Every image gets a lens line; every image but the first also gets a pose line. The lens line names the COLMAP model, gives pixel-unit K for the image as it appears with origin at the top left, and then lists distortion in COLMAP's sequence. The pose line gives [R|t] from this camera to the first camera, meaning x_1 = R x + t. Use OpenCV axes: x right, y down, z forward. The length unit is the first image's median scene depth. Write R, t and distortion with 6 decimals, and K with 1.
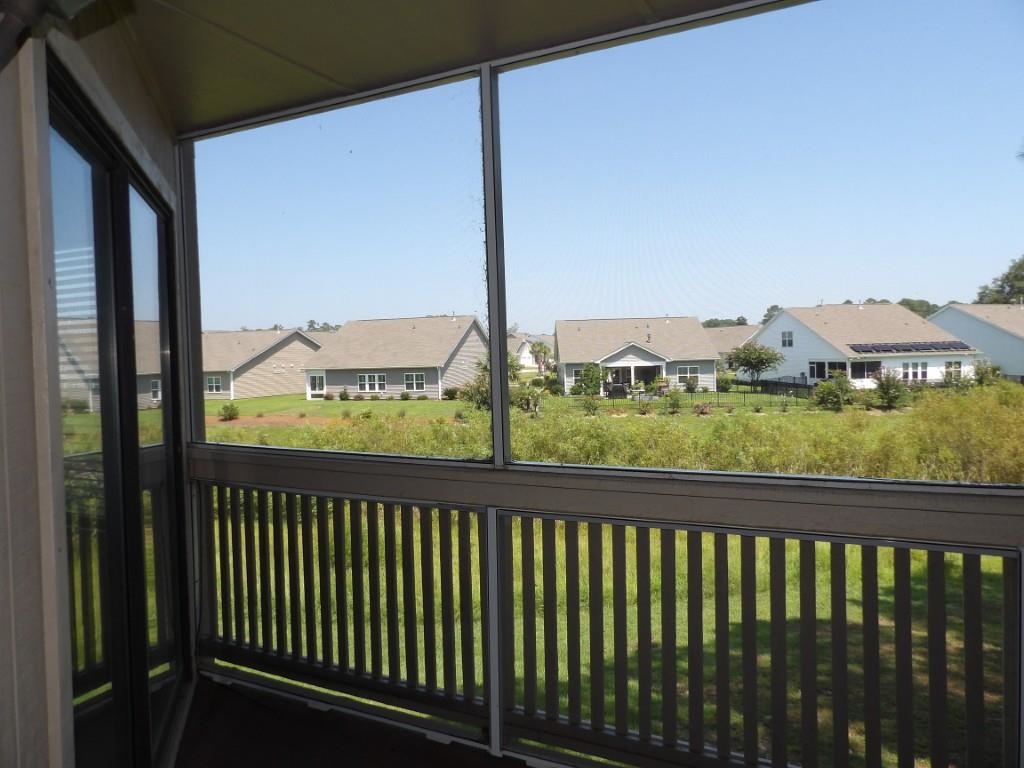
lens RADIAL K [[741.2, 0, 529.2], [0, 741.2, 373.7], [0, 0, 1]] dist [-0.027765, 0.039315]
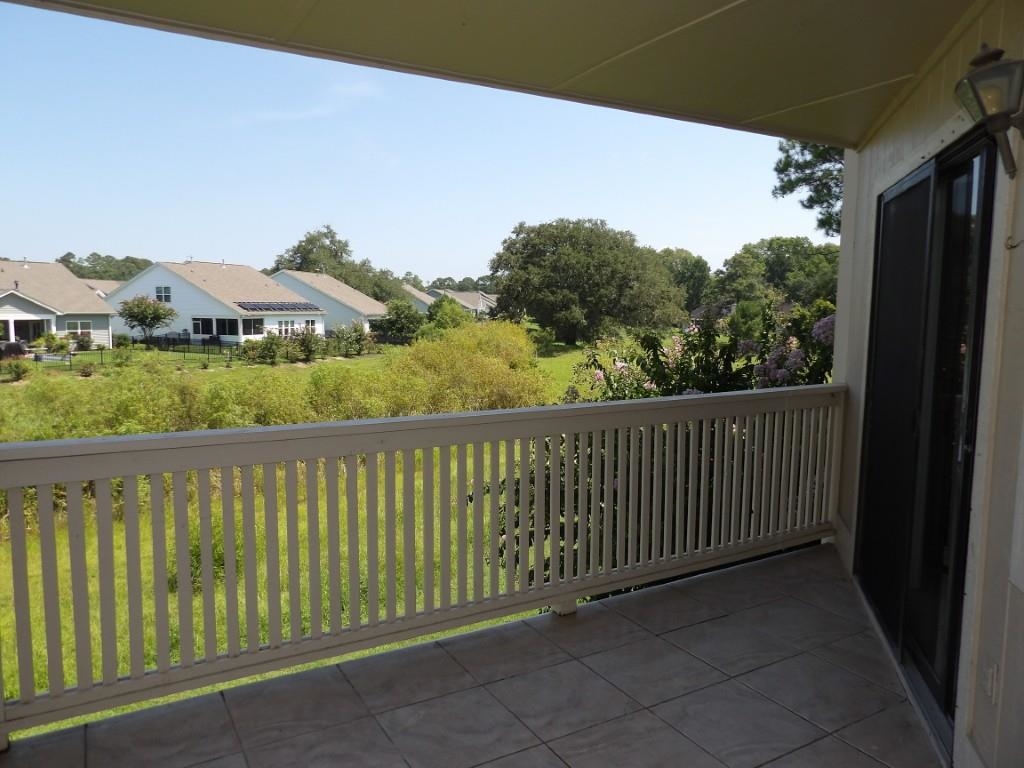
lens RADIAL K [[741.2, 0, 511.0], [0, 741.2, 382.0], [0, 0, 1]] dist [-0.027765, 0.039315]
pose [[0.539098, -0.054508, 0.840477, -0.244514], [-0.001430, 0.997843, 0.065631, 0.004052], [-0.842242, -0.036583, 0.537858, 0.101396]]
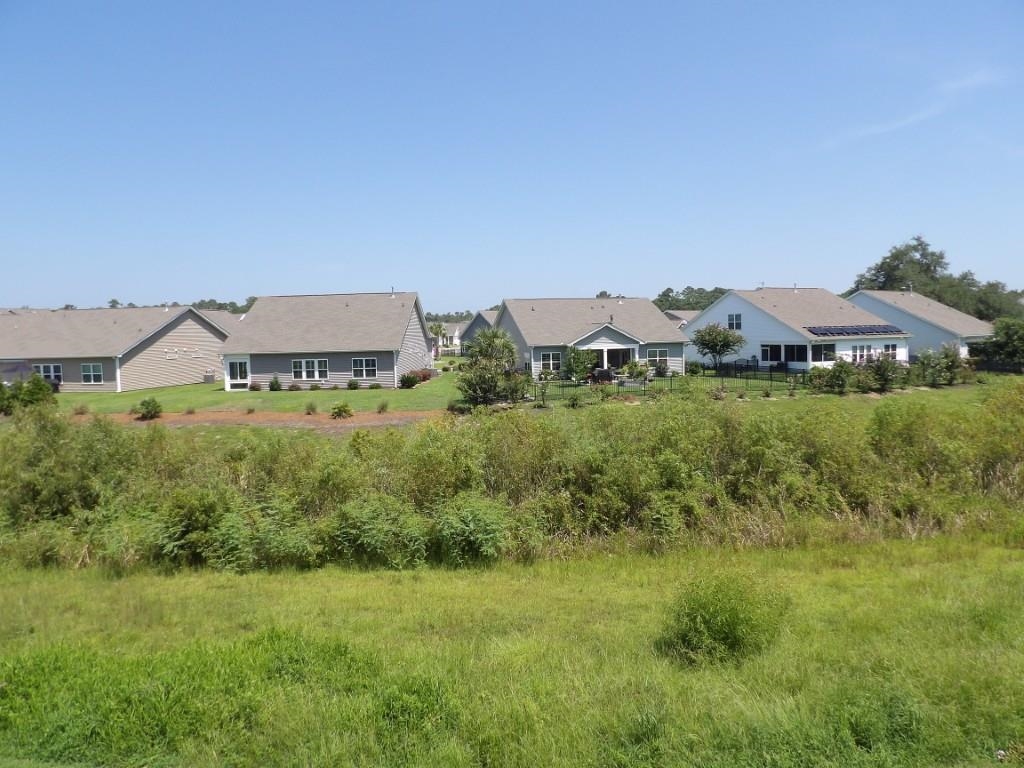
lens RADIAL K [[741.2, 0, 513.2], [0, 741.2, 384.5], [0, 0, 1]] dist [-0.027765, 0.039315]
pose [[0.968204, -0.013556, 0.249793, -0.201579], [0.005218, 0.999408, 0.034010, 0.001870], [-0.250106, -0.031626, 0.967702, 0.127774]]
